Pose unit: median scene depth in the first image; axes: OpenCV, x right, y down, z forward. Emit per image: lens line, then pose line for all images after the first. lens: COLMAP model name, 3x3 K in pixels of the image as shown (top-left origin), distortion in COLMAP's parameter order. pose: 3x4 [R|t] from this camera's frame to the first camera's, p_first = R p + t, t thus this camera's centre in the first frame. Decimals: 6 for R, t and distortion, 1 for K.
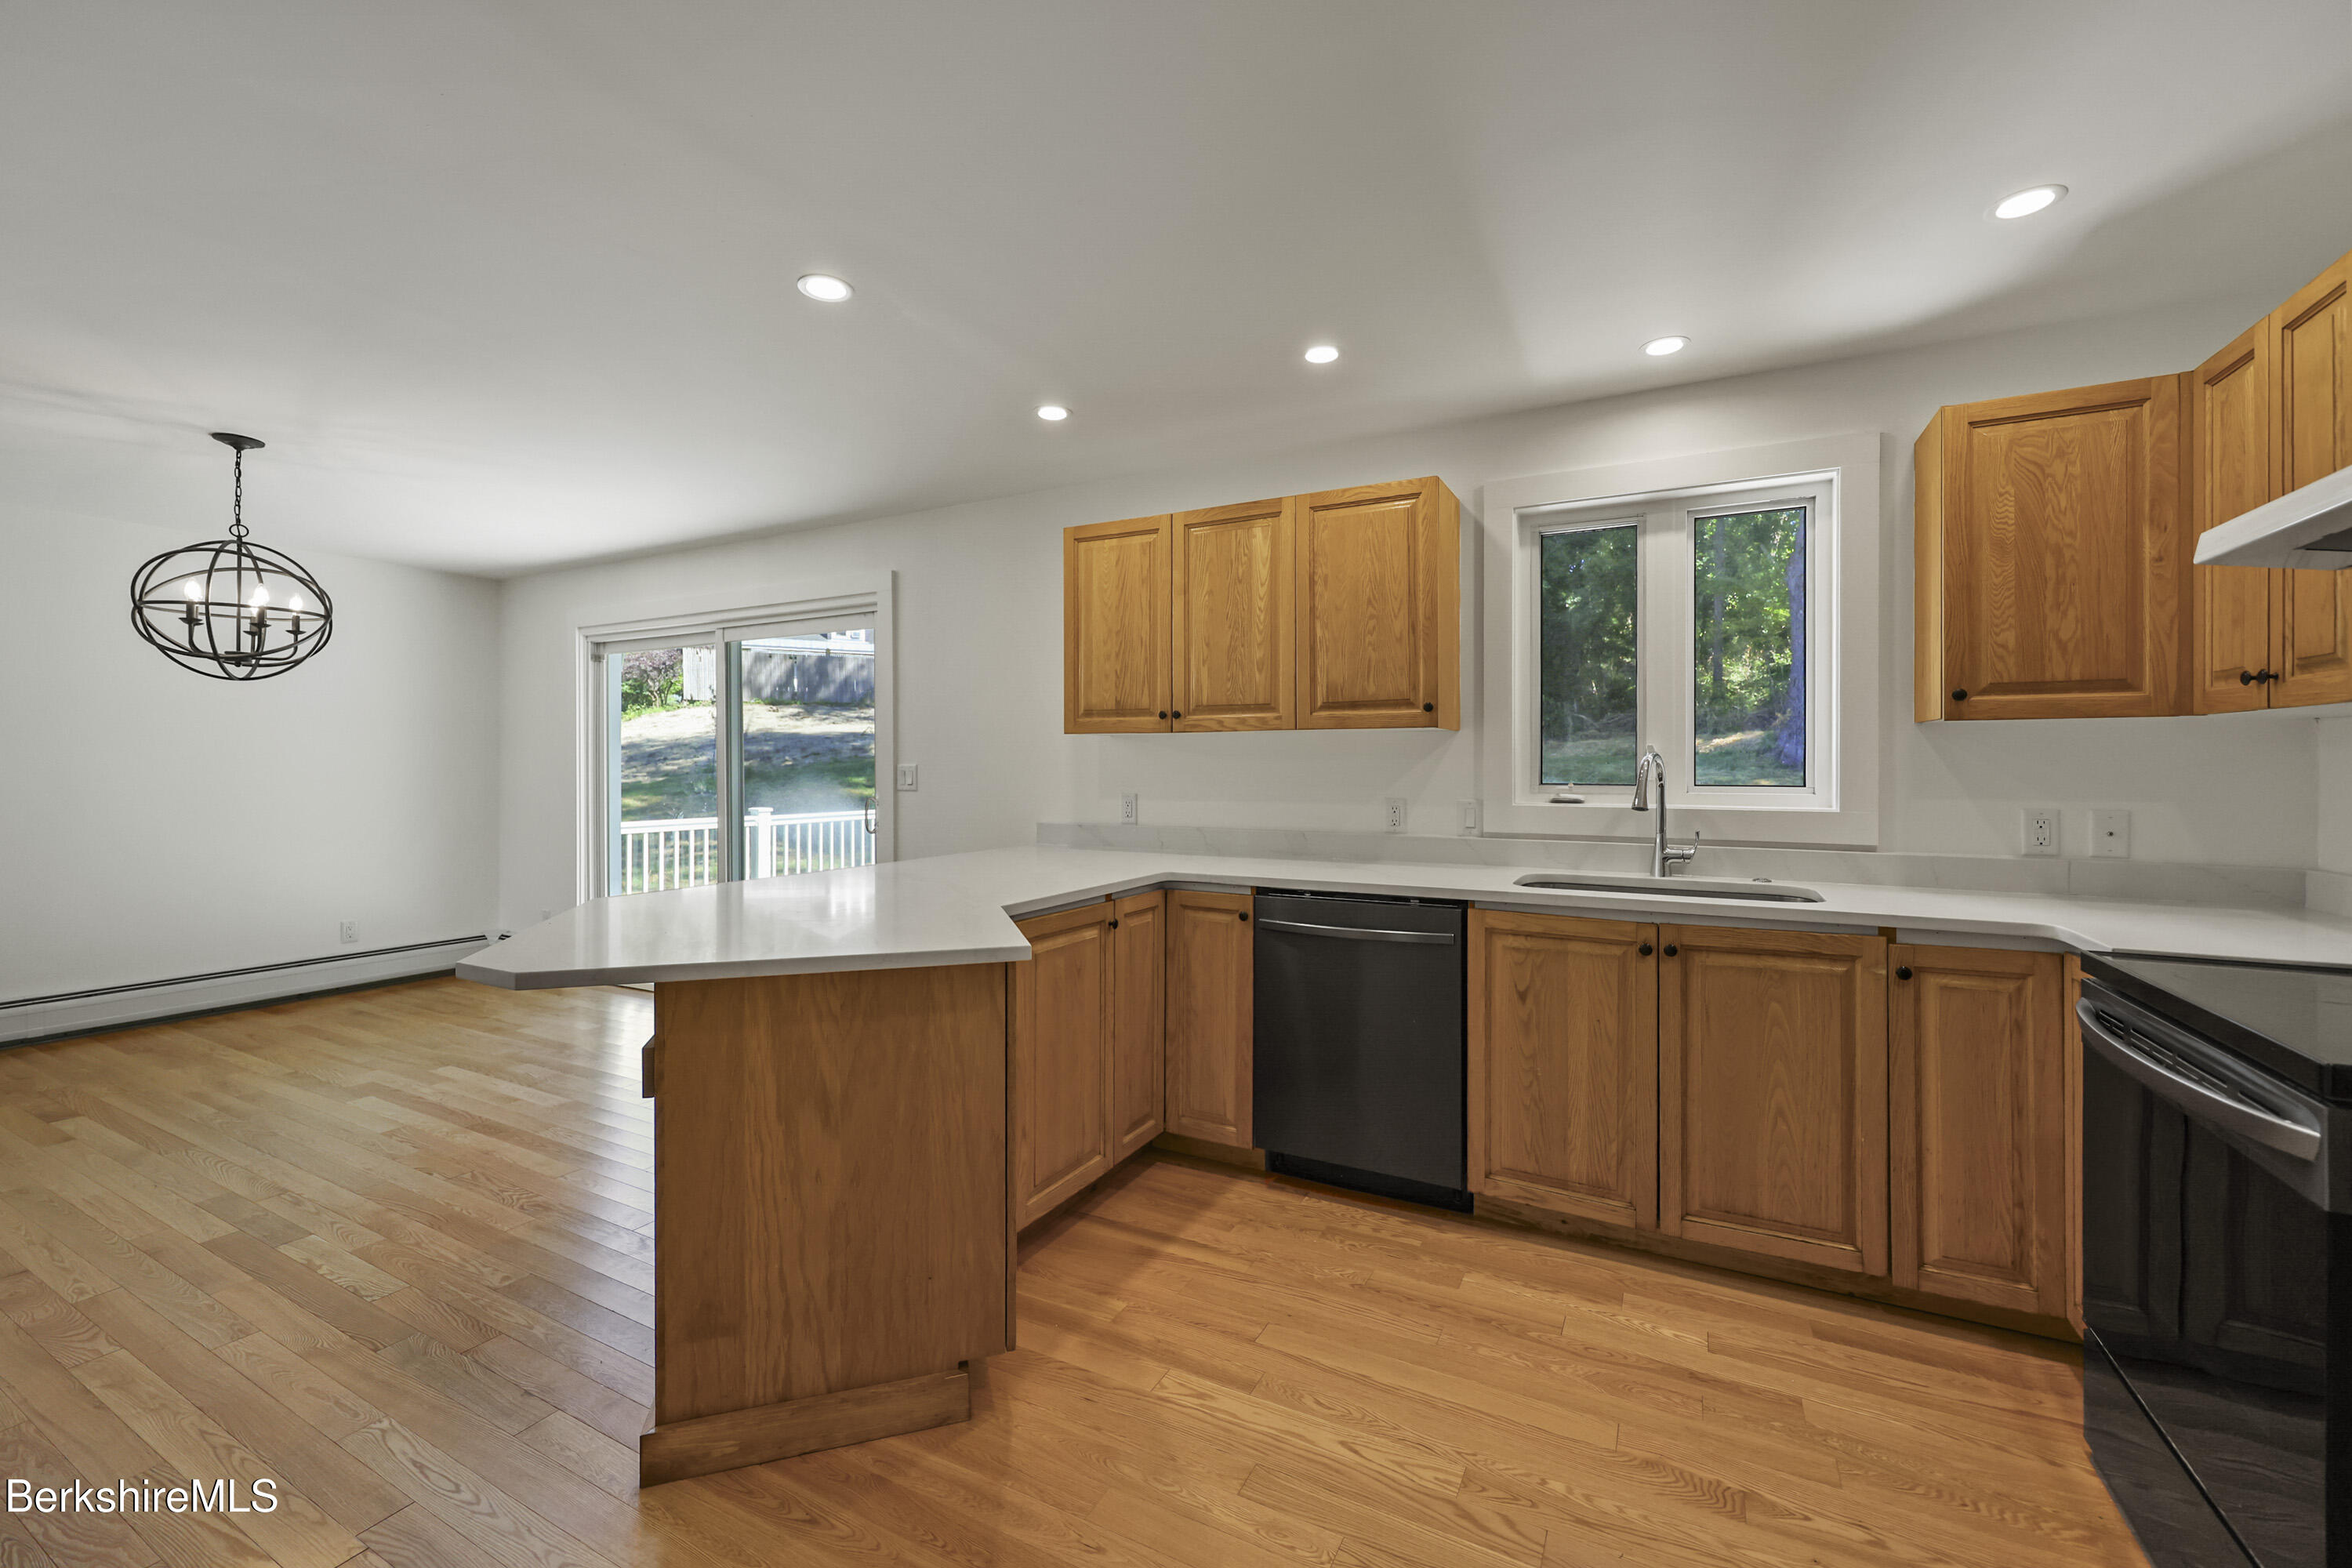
lens RADIAL K [[954.2, 0, 1165.0], [0, 954.2, 764.4], [0, 0, 1]] dist [0.000905, -0.000147]
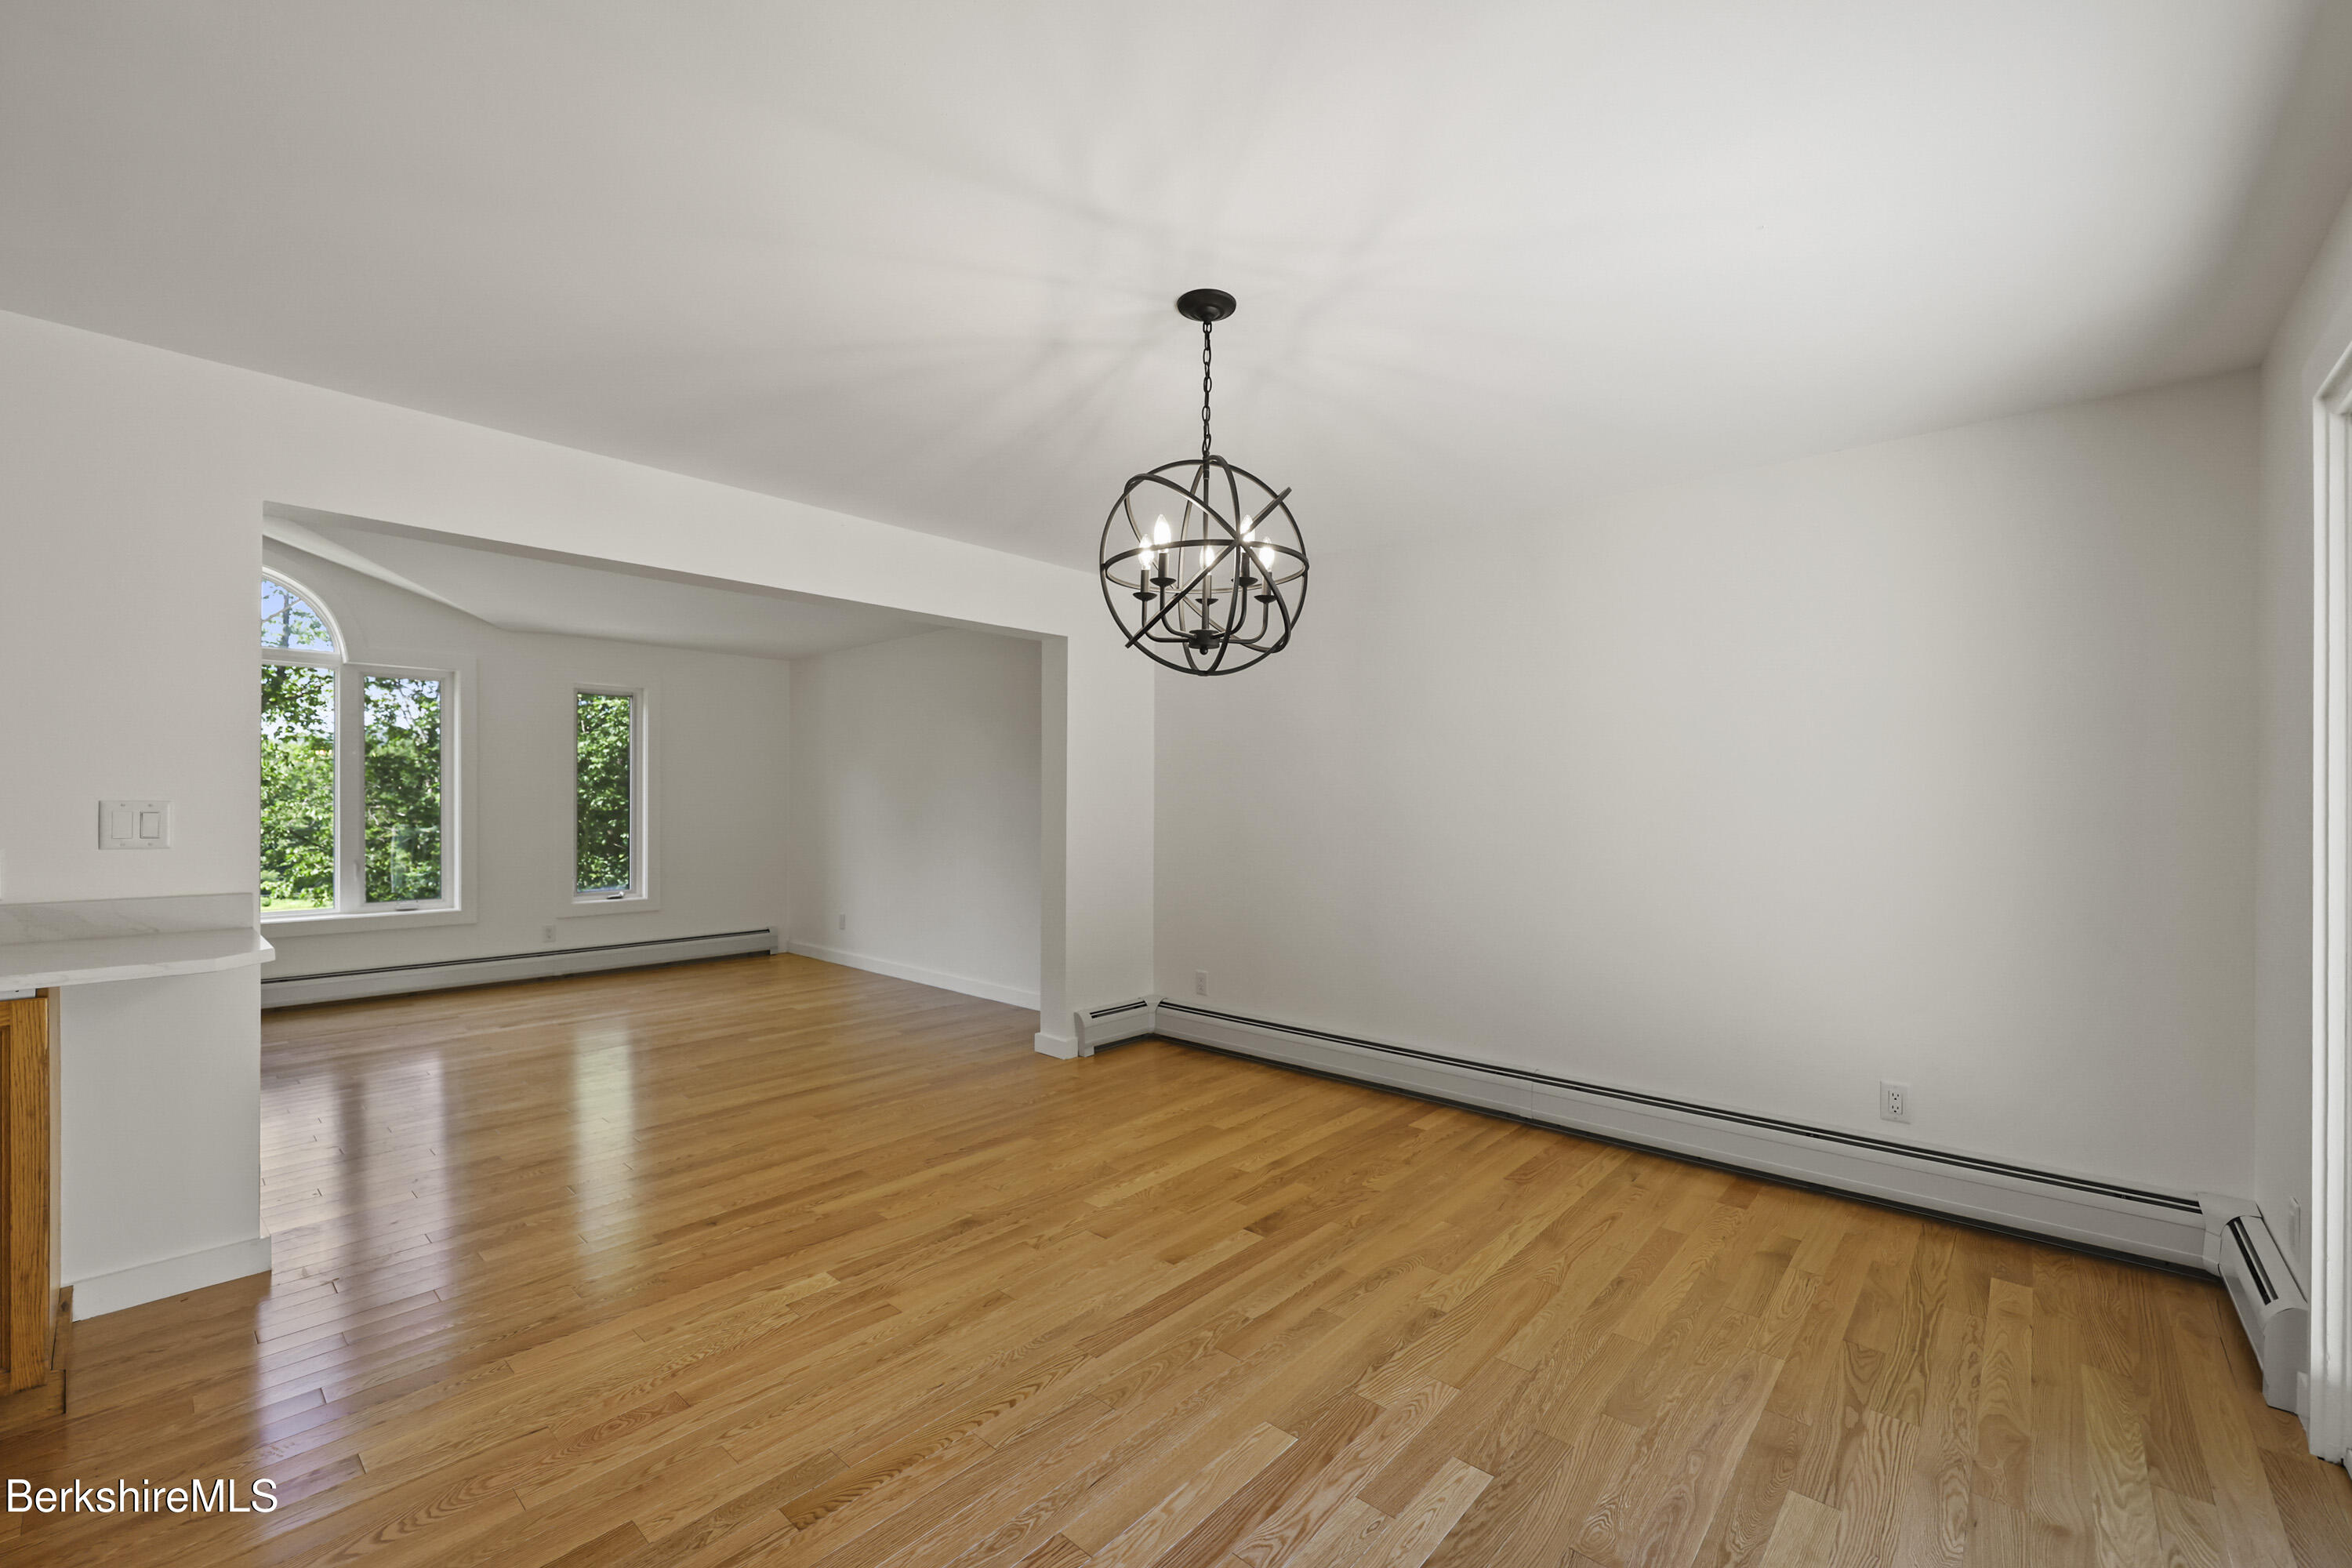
lens RADIAL K [[954.2, 0, 1197.5], [0, 954.2, 811.5], [0, 0, 1]] dist [0.000905, -0.000147]
pose [[-0.223051, 0.005307, -0.974792, -0.379008], [-0.003878, 0.999972, 0.006332, 0.001470], [0.974799, 0.005193, -0.223024, 1.291517]]
